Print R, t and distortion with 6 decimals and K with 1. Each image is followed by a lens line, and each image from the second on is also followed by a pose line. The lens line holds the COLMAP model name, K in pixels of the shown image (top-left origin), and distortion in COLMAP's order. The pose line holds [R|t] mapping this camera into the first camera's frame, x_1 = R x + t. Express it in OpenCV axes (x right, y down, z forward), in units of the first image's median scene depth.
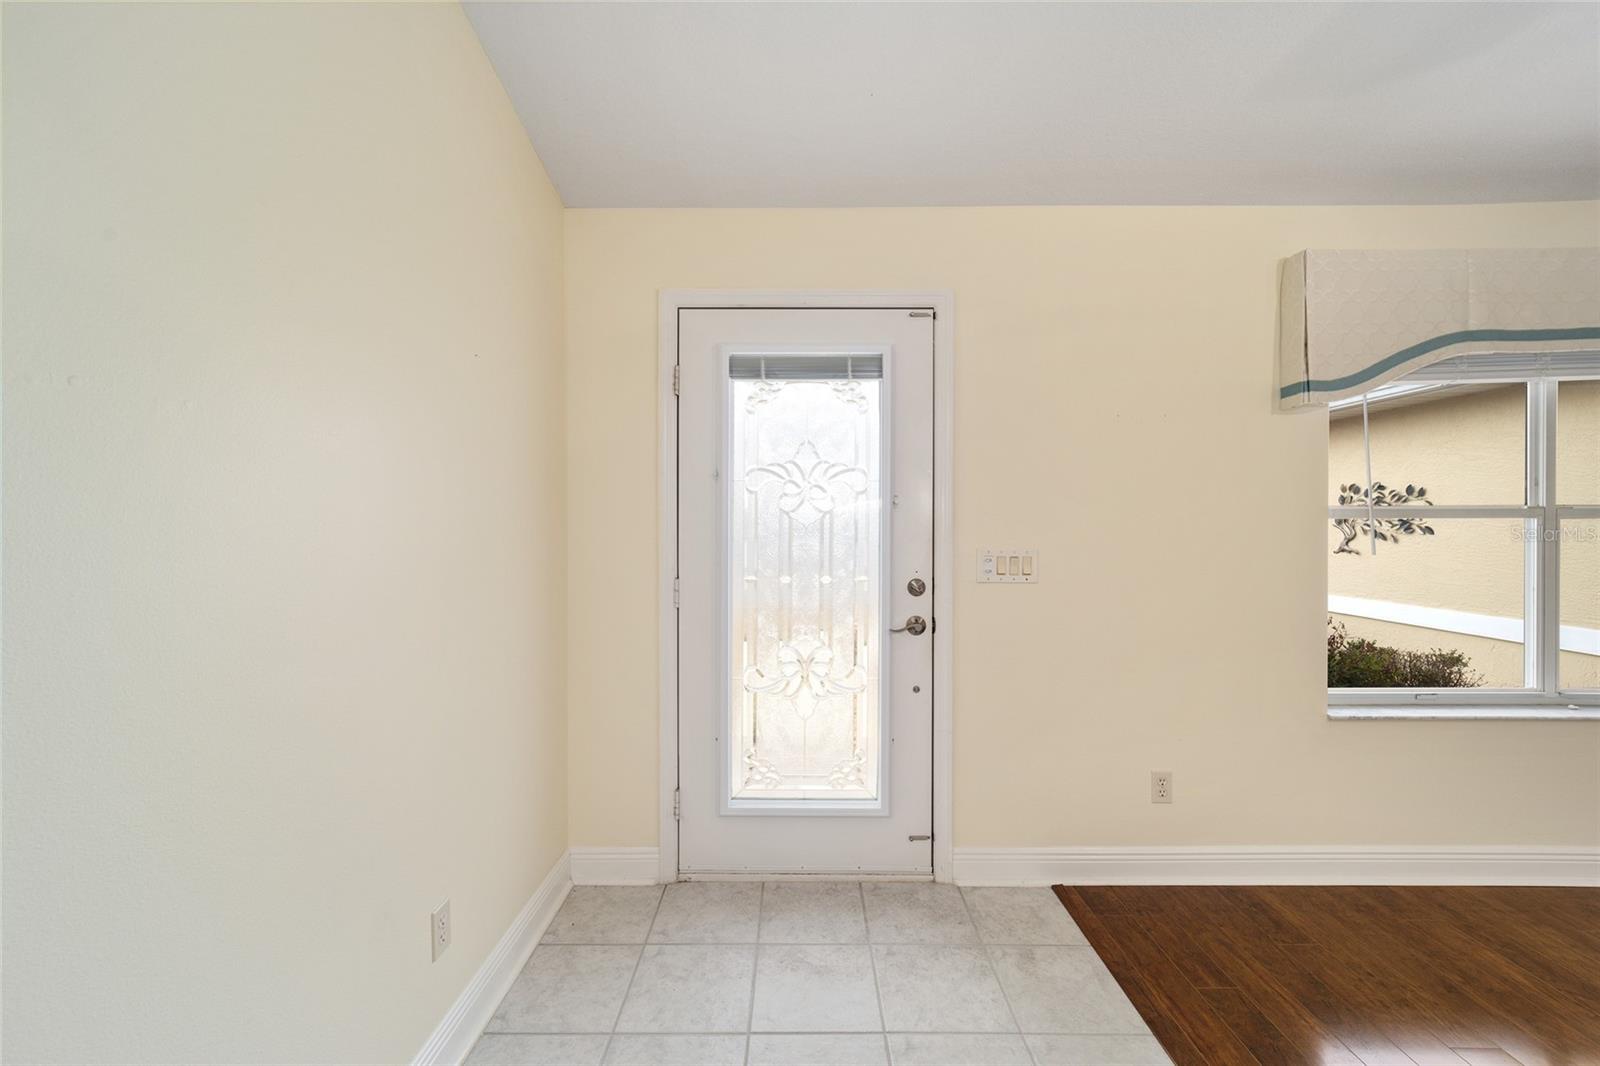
lens RADIAL K [[645.3, 0, 797.8], [0, 645.3, 523.4], [0, 0, 1]] dist [-0.006208, -0.000032]
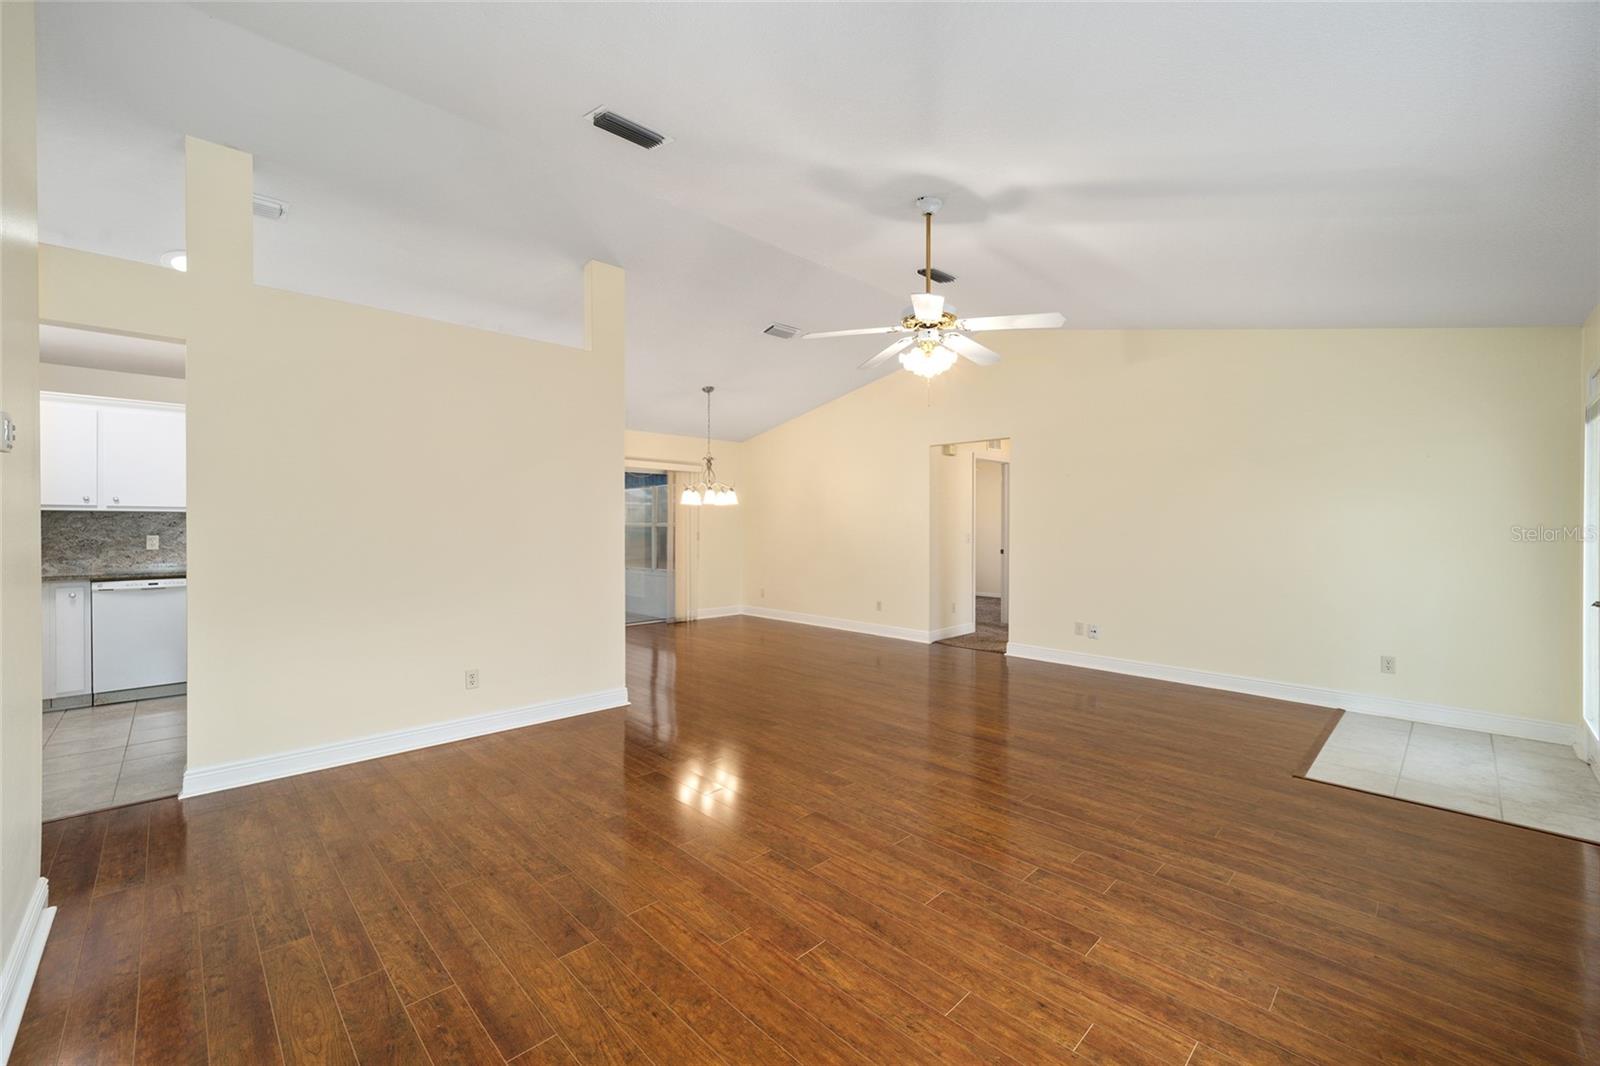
lens RADIAL K [[641.6, 0, 795.4], [0, 641.6, 528.1], [0, 0, 1]] dist [-0.002928, 0.000408]
pose [[-0.721696, 0.003707, -0.692200, 2.167170], [0.000217, 0.999987, 0.005129, 0.002246], [0.692210, 0.003551, -0.721687, 0.792984]]
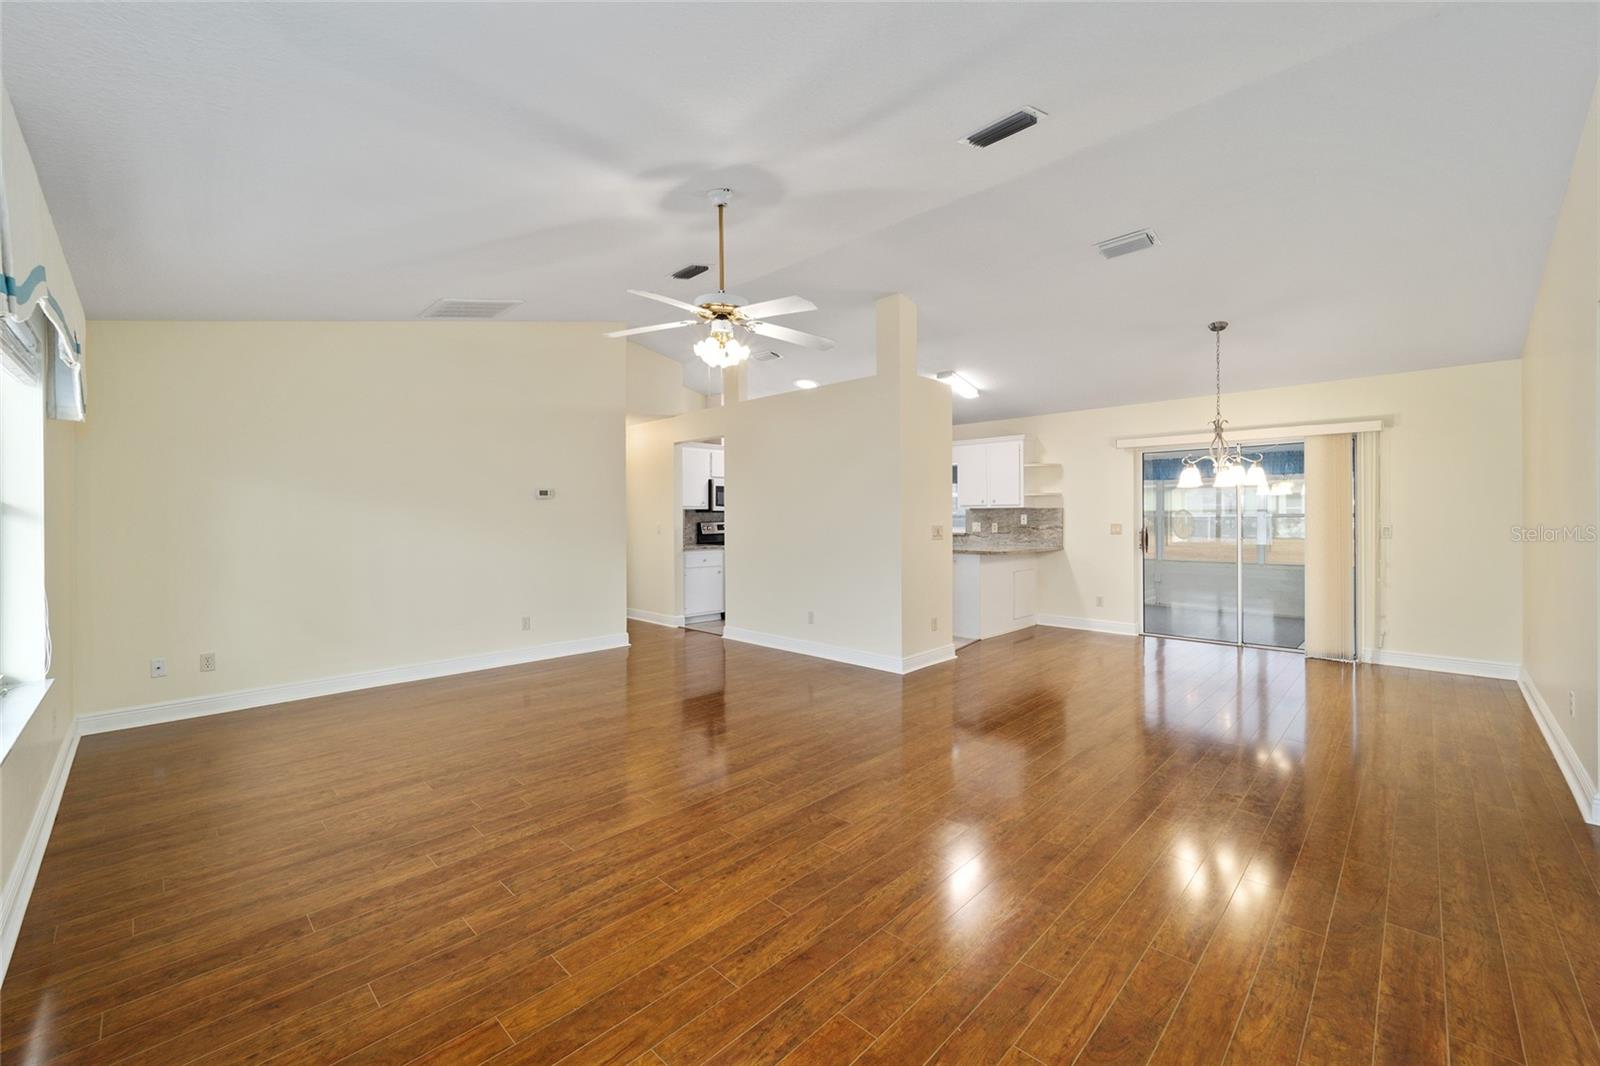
lens RADIAL K [[643.7, 0, 803.6], [0, 643.7, 516.7], [0, 0, 1]] dist [-0.005610, -0.000196]
pose [[-0.714235, 0.005237, 0.699886, -0.153807], [0.004136, 0.999986, -0.003262, 0.010261], [-0.699894, 0.000565, -0.714247, 0.860884]]
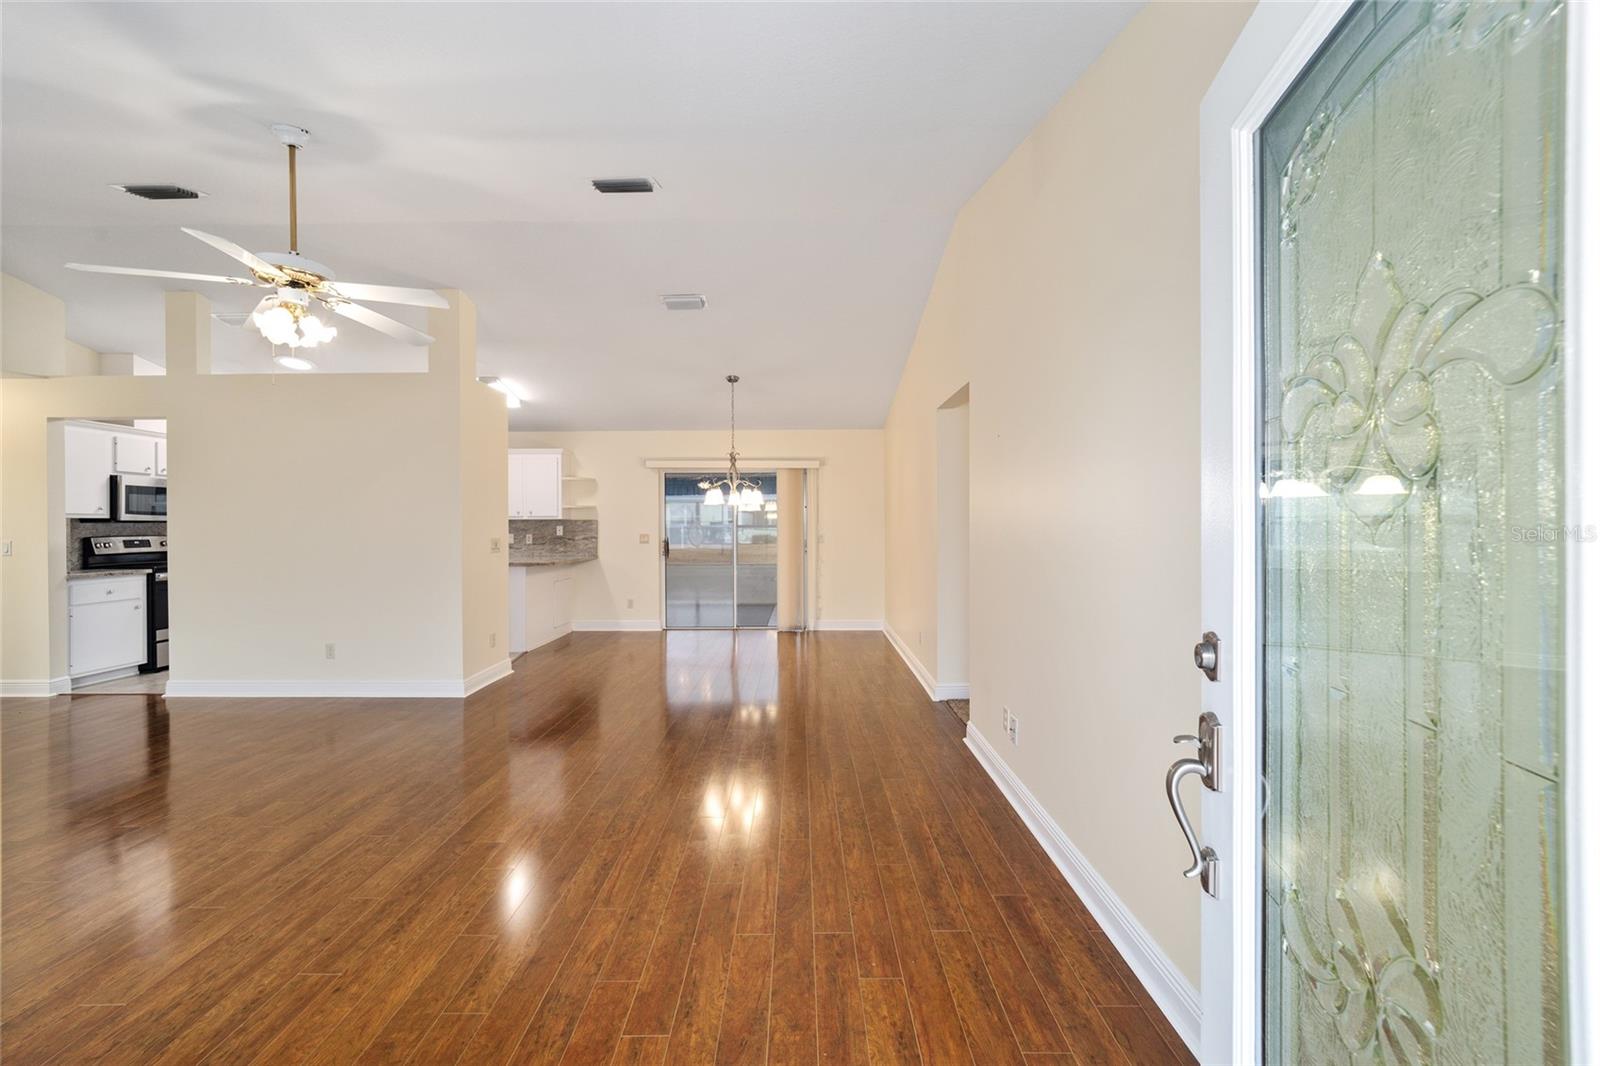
lens RADIAL K [[645.3, 0, 797.8], [0, 645.3, 523.4], [0, 0, 1]] dist [-0.006208, -0.000032]
pose [[-0.999943, 0.006135, 0.008785, 0.060880], [0.006105, 0.999975, -0.003485, 0.000338], [-0.008806, -0.003431, -0.999955, 1.113404]]
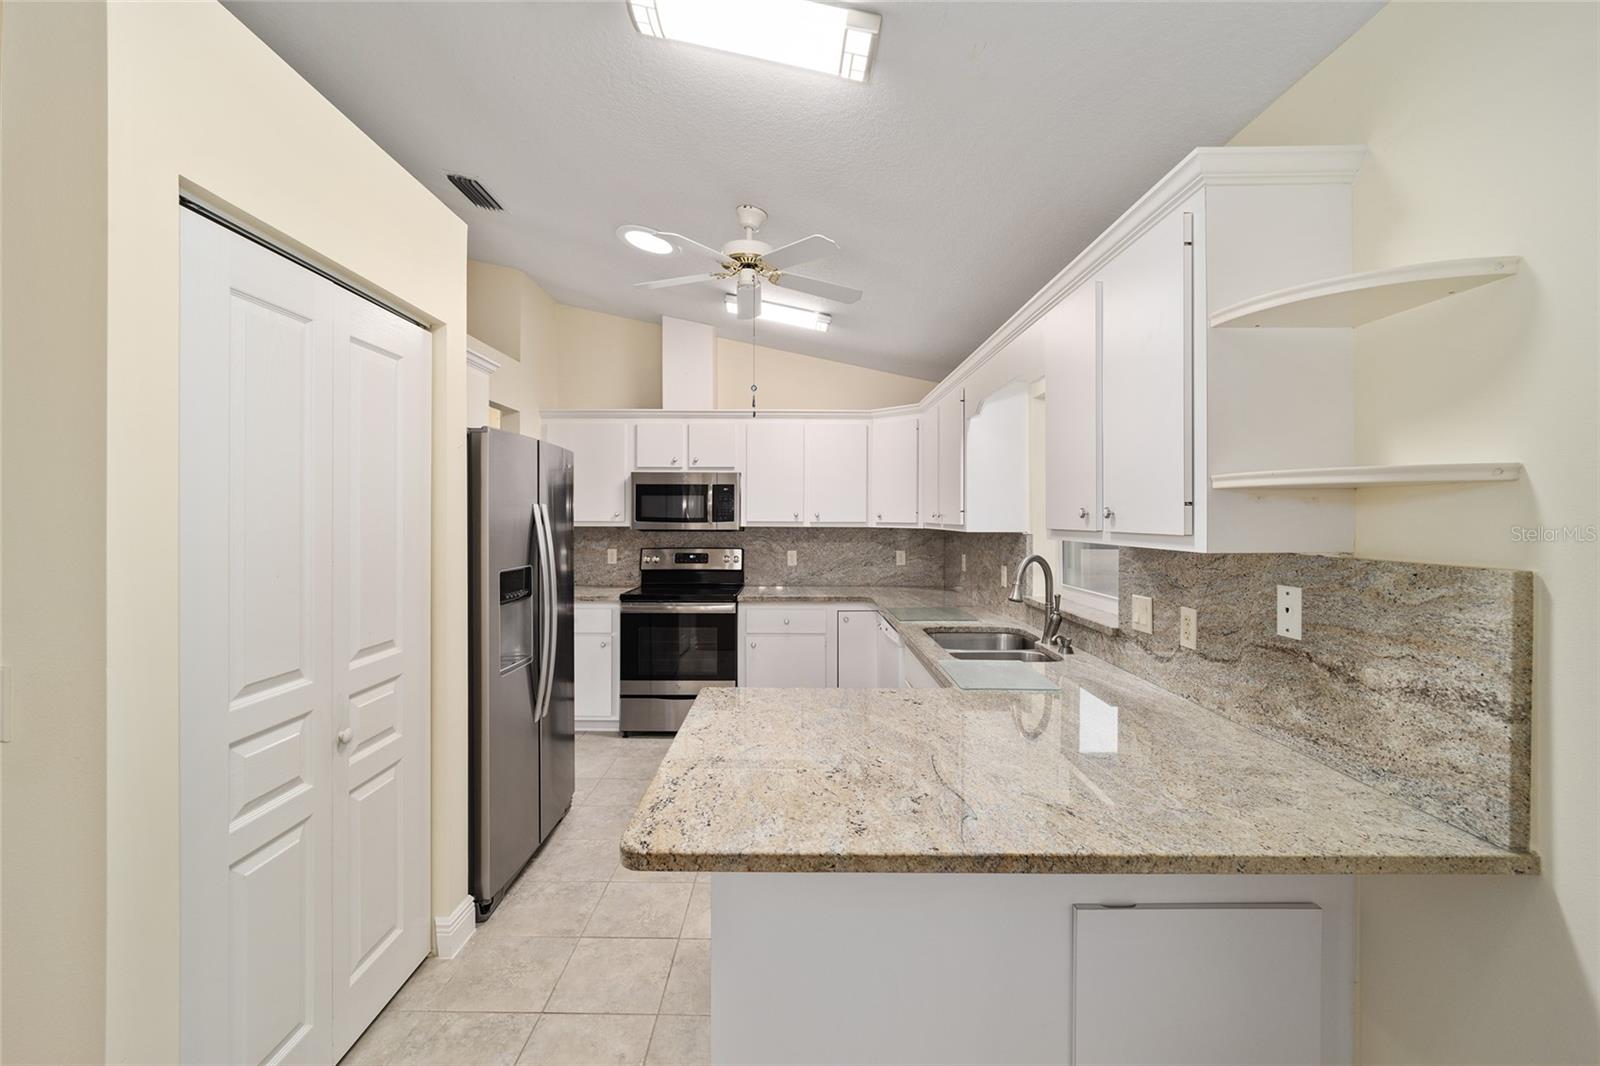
lens RADIAL K [[647.0, 0, 796.7], [0, 647.0, 518.2], [0, 0, 1]] dist [-0.003712, 0.000184]
pose [[0.000157, -0.000046, 1.000000, 0.723017], [-0.005124, 0.999987, 0.000047, -0.071398], [-0.999987, -0.005124, 0.000157, -1.824364]]
